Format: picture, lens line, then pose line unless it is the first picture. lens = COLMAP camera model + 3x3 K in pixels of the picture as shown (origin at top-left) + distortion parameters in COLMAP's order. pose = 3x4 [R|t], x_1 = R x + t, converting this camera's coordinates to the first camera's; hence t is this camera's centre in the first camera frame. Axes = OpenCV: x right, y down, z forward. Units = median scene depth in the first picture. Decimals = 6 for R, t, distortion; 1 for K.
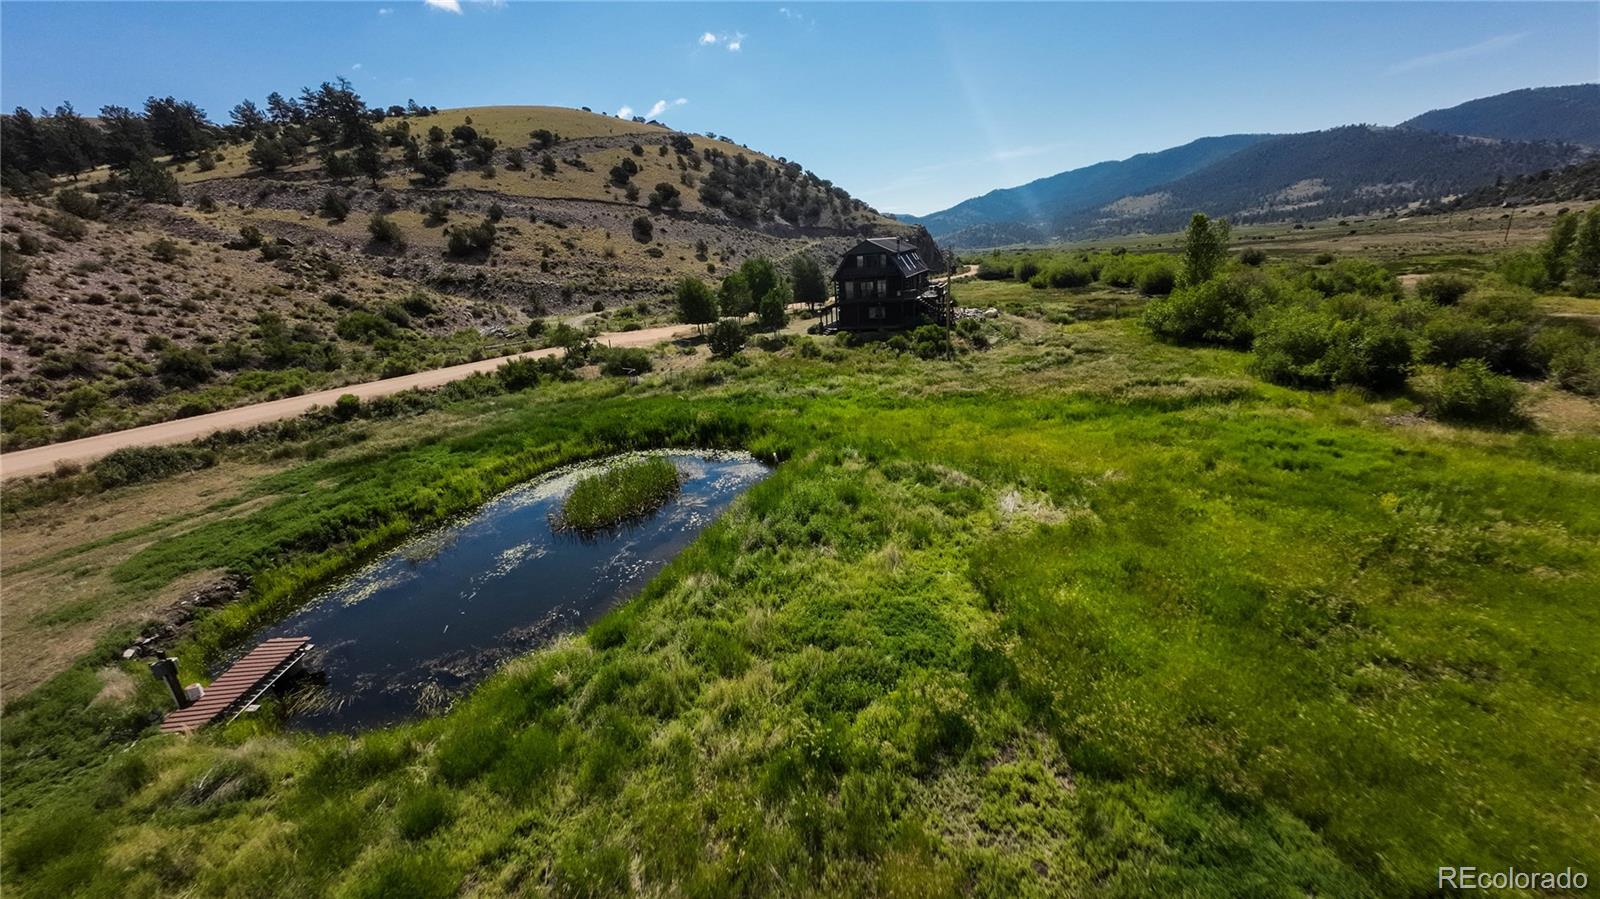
lens RADIAL K [[567.0, 0, 800.0], [0, 567.0, 448.5], [0, 0, 1]] dist [-0.002463, -0.000229]
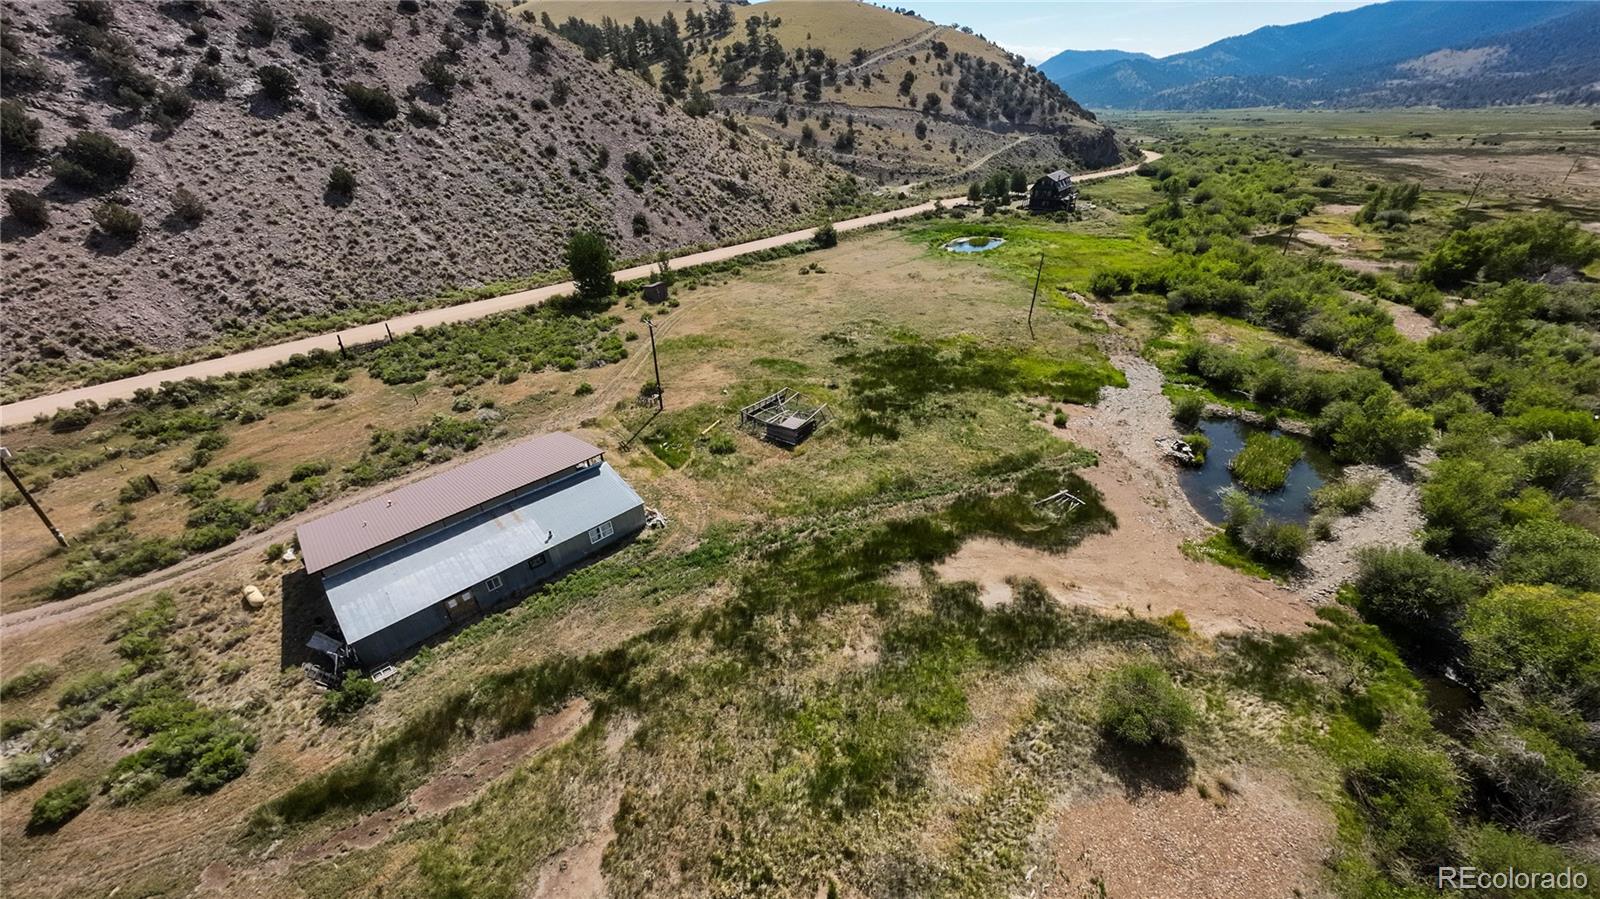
lens RADIAL K [[567.0, 0, 798.9], [0, 567.0, 448.4], [0, 0, 1]] dist [-0.002463, -0.000229]
pose [[0.957835, 0.188816, -0.216568, -0.072766], [-0.133478, 0.959896, 0.246543, 0.146818], [0.254434, -0.207241, 0.944624, -0.822426]]
